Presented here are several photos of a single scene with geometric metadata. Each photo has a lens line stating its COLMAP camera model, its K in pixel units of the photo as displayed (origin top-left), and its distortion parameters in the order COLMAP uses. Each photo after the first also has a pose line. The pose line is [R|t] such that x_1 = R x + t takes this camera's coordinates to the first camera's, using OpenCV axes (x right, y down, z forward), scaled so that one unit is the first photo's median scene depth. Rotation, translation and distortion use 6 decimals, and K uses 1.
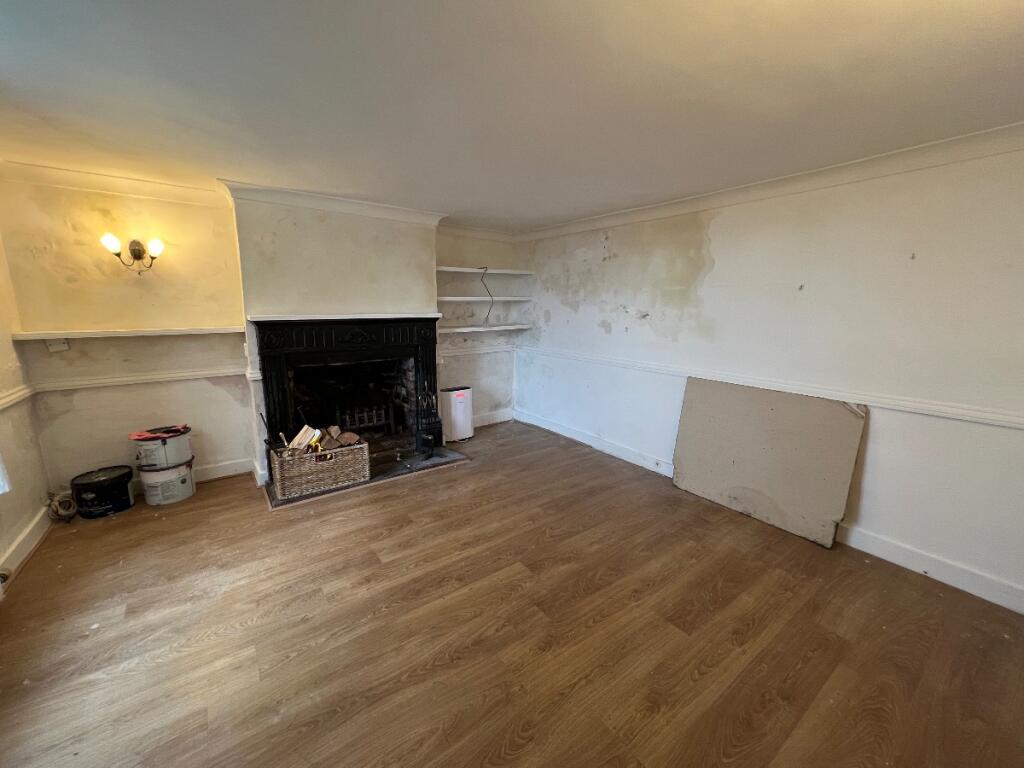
lens RADIAL K [[406.7, 0, 512.3], [0, 406.7, 376.4], [0, 0, 1]] dist [-0.001262, 0.000068]
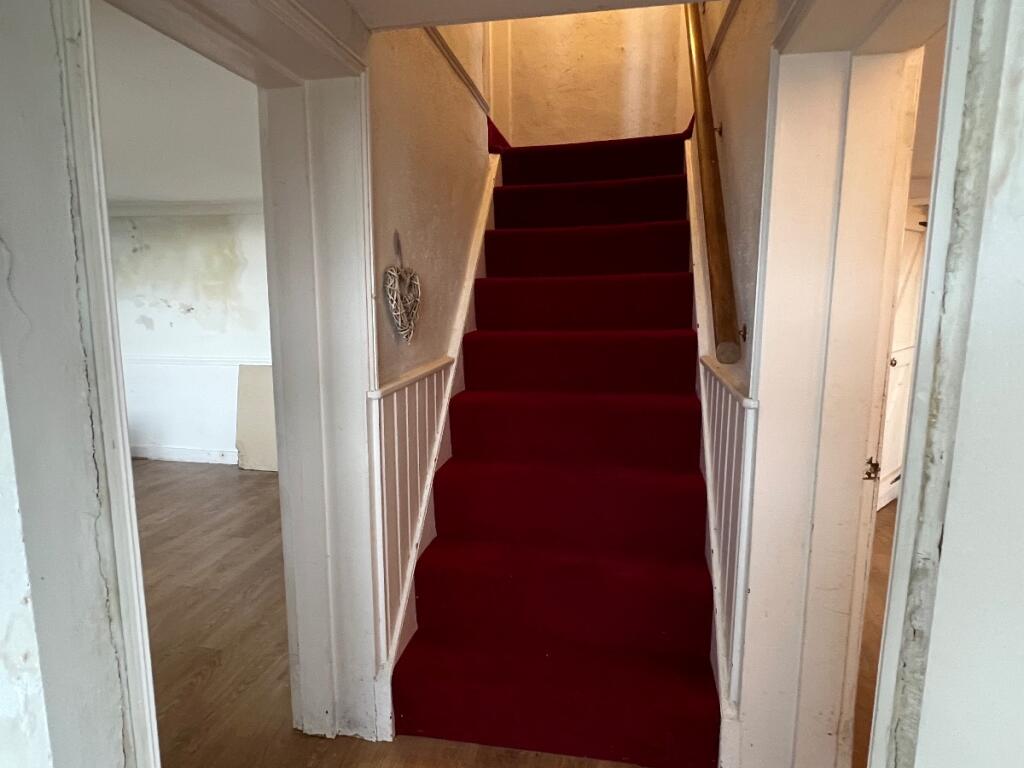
lens RADIAL K [[601.5, 0, 508.3], [0, 601.5, 382.6], [0, 0, 1]] dist [0.001863, 0.000602]
pose [[0.715189, -0.100085, 0.691728, -0.163712], [0.125713, 0.991974, 0.013551, 0.113388], [-0.687532, 0.077268, 0.722031, -0.627141]]
